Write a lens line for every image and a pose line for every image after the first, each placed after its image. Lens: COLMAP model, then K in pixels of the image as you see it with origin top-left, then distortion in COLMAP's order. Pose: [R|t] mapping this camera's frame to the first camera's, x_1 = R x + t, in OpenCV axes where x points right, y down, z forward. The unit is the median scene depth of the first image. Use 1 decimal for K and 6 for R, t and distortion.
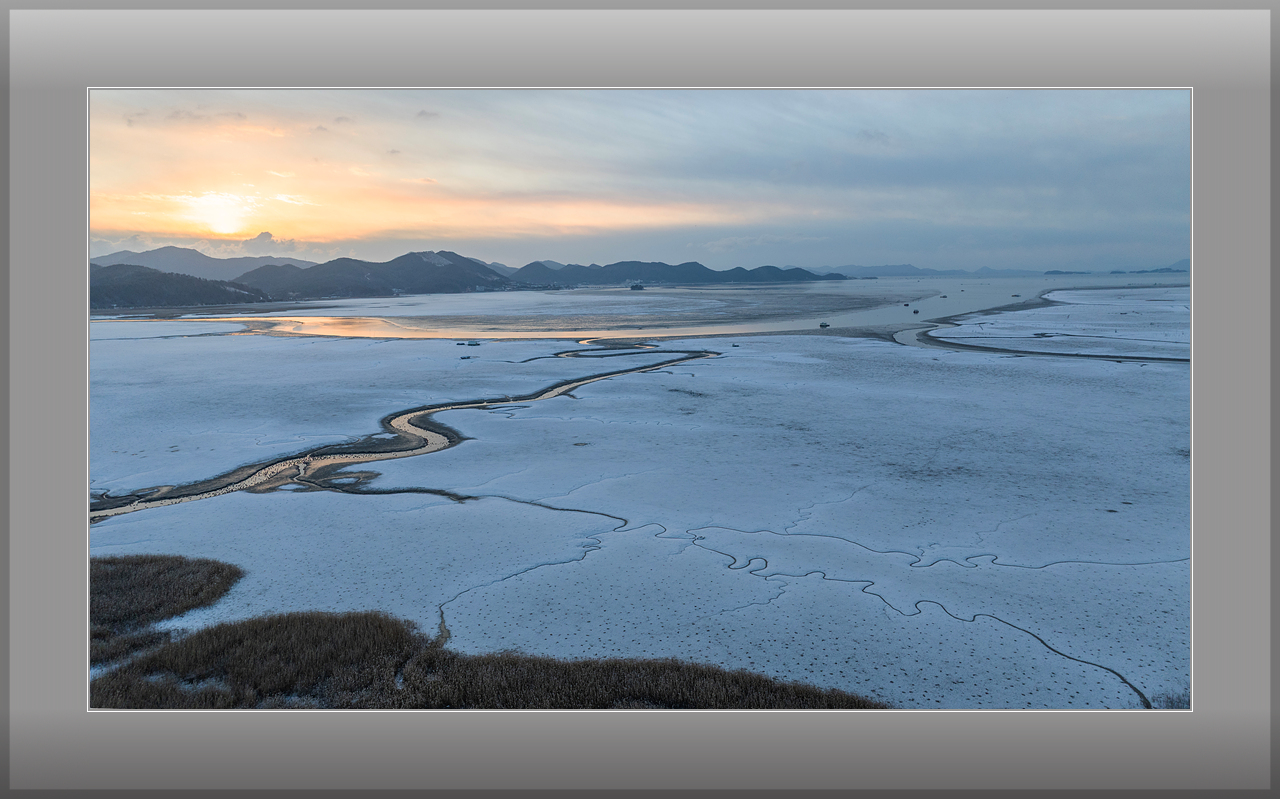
lens RADIAL K [[790.7, 0, 640.6], [0, 790.7, 394.2], [0, 0, 1]] dist [-0.017076, -0.000542]
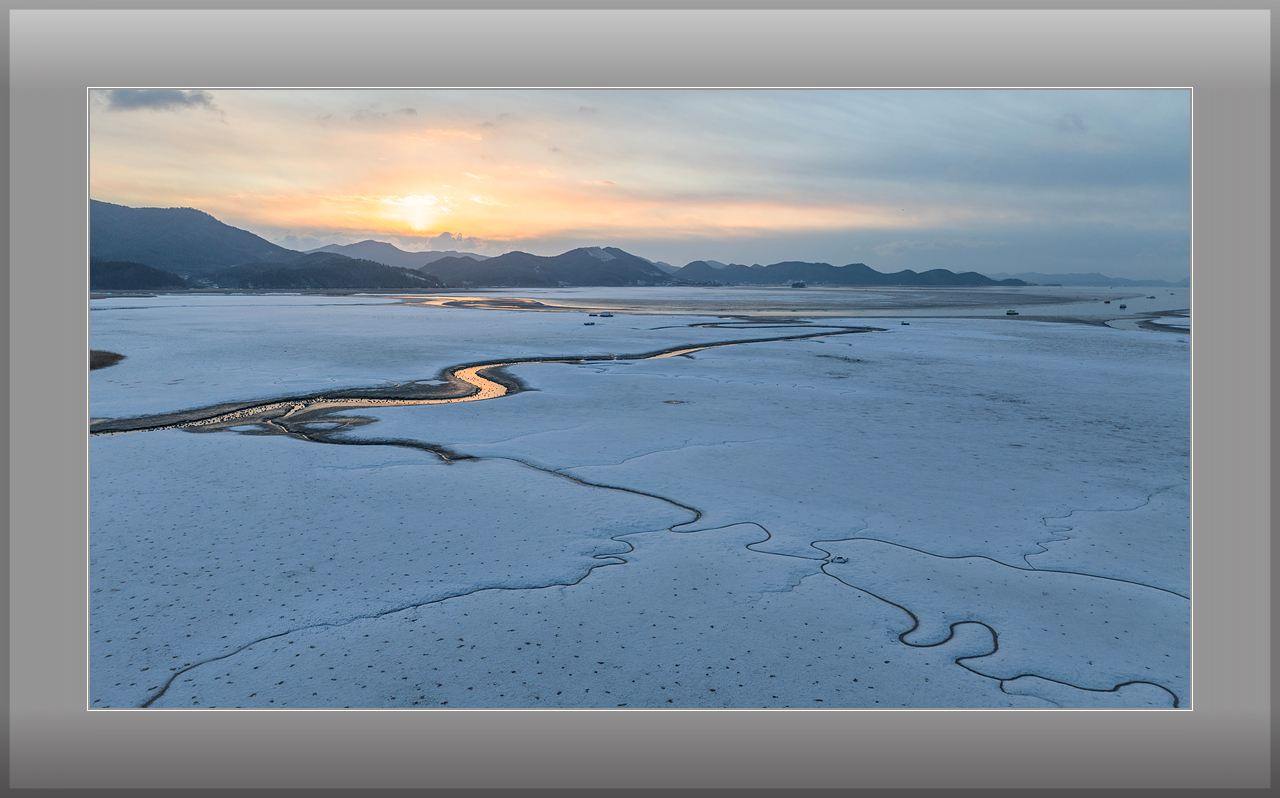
lens RADIAL K [[774.7, 0, 640.8], [0, 774.7, 398.8], [0, 0, 1]] dist [-0.018574, 0.000925]
pose [[0.978690, 0.052334, -0.198563, 0.018535], [-0.051010, 0.998629, 0.011778, 0.033907], [0.198907, -0.001398, 0.980017, 0.205634]]
